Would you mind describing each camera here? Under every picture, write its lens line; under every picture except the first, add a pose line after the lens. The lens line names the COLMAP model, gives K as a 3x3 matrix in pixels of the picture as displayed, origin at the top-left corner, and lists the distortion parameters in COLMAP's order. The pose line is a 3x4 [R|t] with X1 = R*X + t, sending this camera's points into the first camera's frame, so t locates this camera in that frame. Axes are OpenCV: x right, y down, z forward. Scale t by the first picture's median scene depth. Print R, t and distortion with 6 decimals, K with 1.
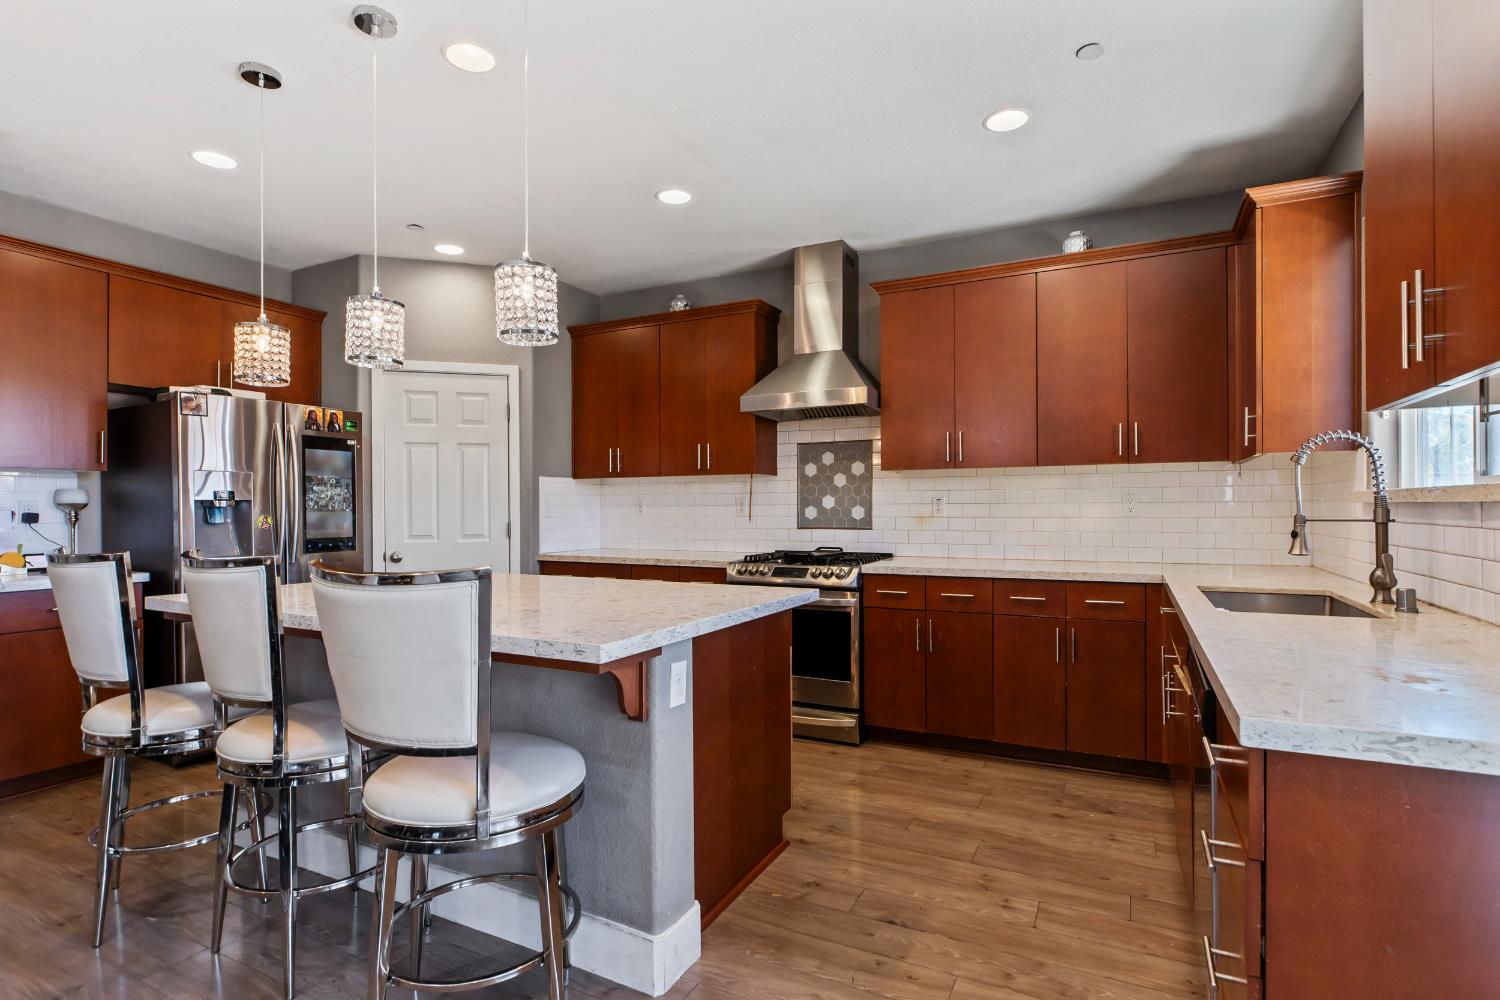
lens RADIAL K [[739.4, 0, 752.2], [0, 739.4, 509.6], [0, 0, 1]] dist [0.000278, 0.000238]
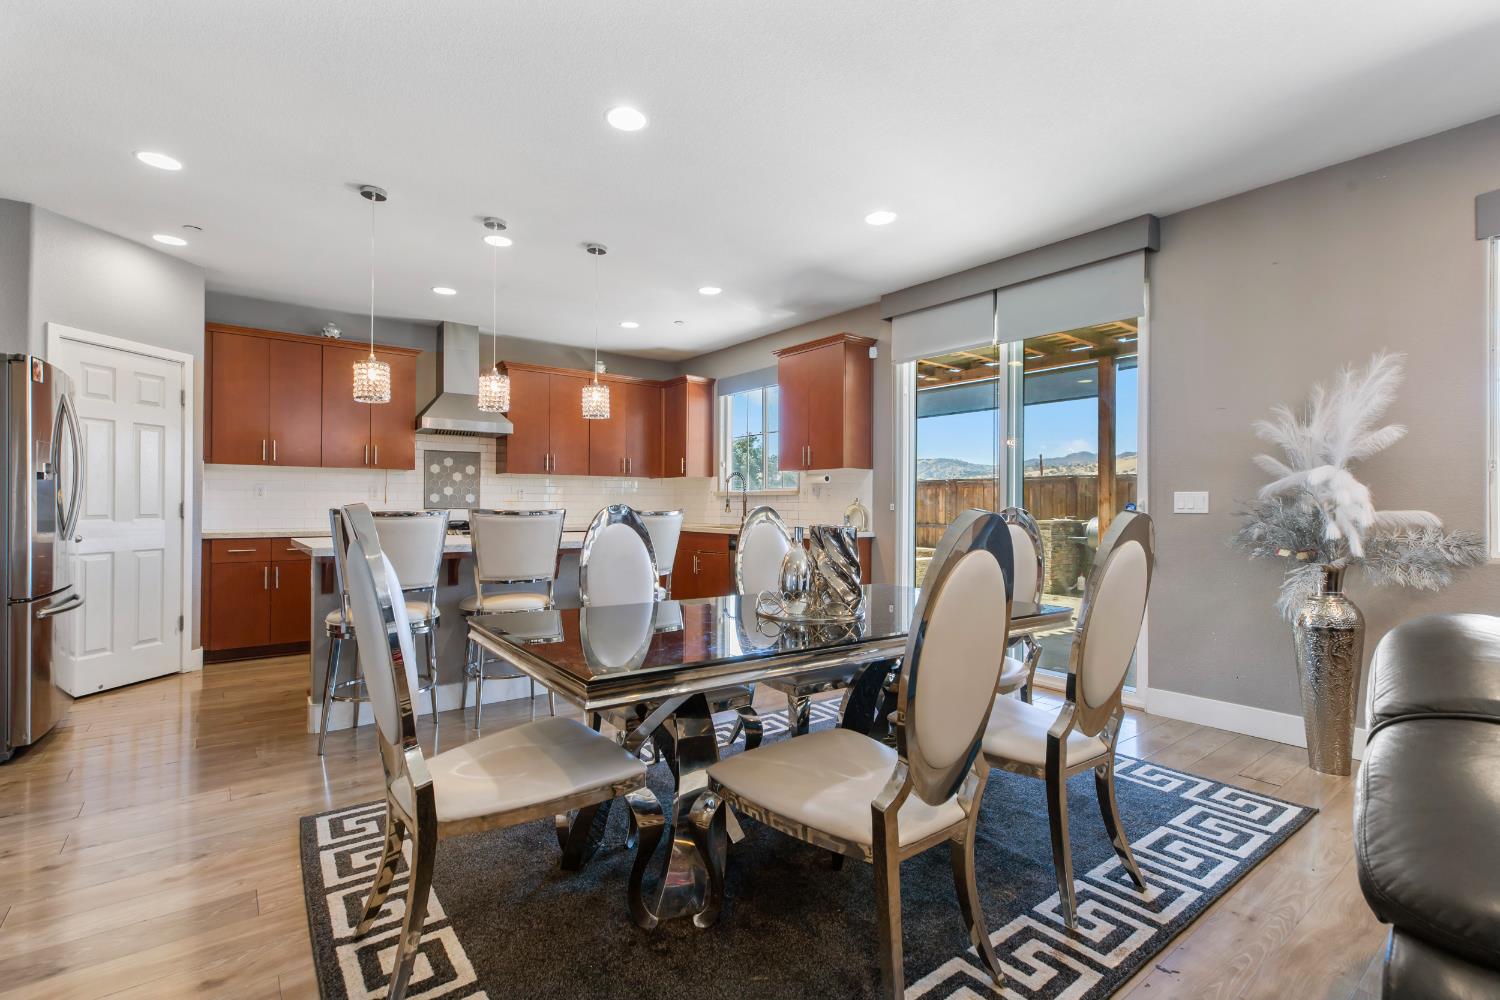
lens RADIAL K [[690.6, 0, 754.8], [0, 690.6, 500.6], [0, 0, 1]] dist [-0.000397, -0.000169]
pose [[0.436618, 0.012096, 0.899566, -0.892804], [-0.011347, 0.999904, -0.007938, 0.013432], [-0.899576, -0.006742, 0.436713, -0.170079]]
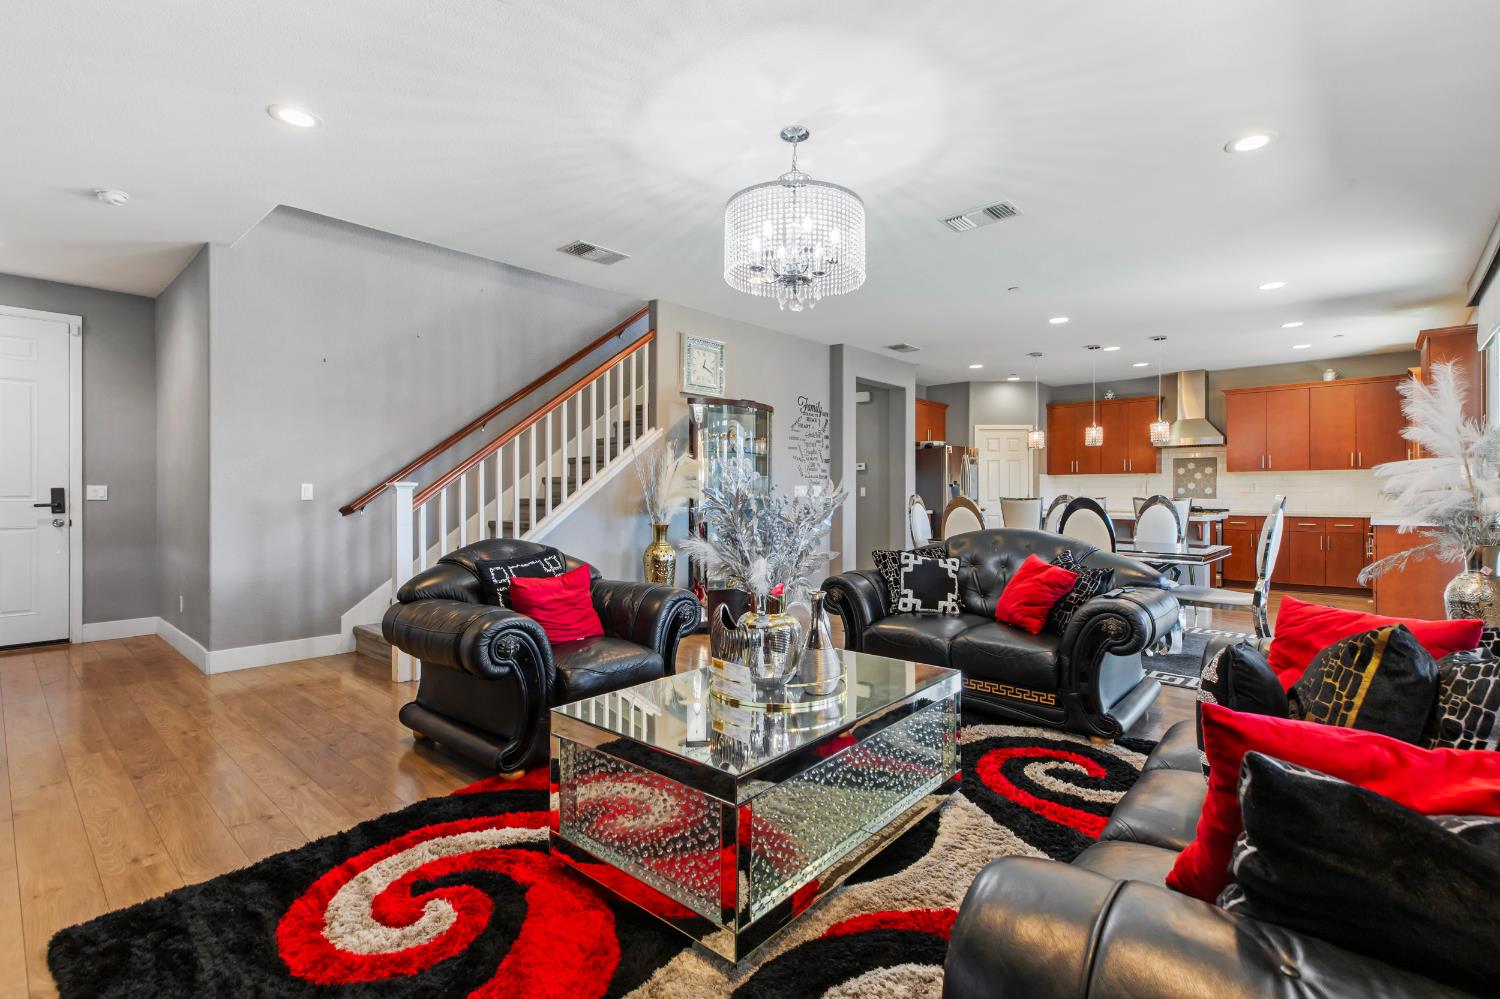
lens RADIAL K [[690.6, 0, 750.3], [0, 690.6, 496.5], [0, 0, 1]] dist [-0.000397, -0.000169]
pose [[0.966201, 0.006327, -0.257711, -0.626912], [-0.008733, 0.999928, -0.008192, 0.048759], [0.257641, 0.010166, 0.966187, -1.288089]]
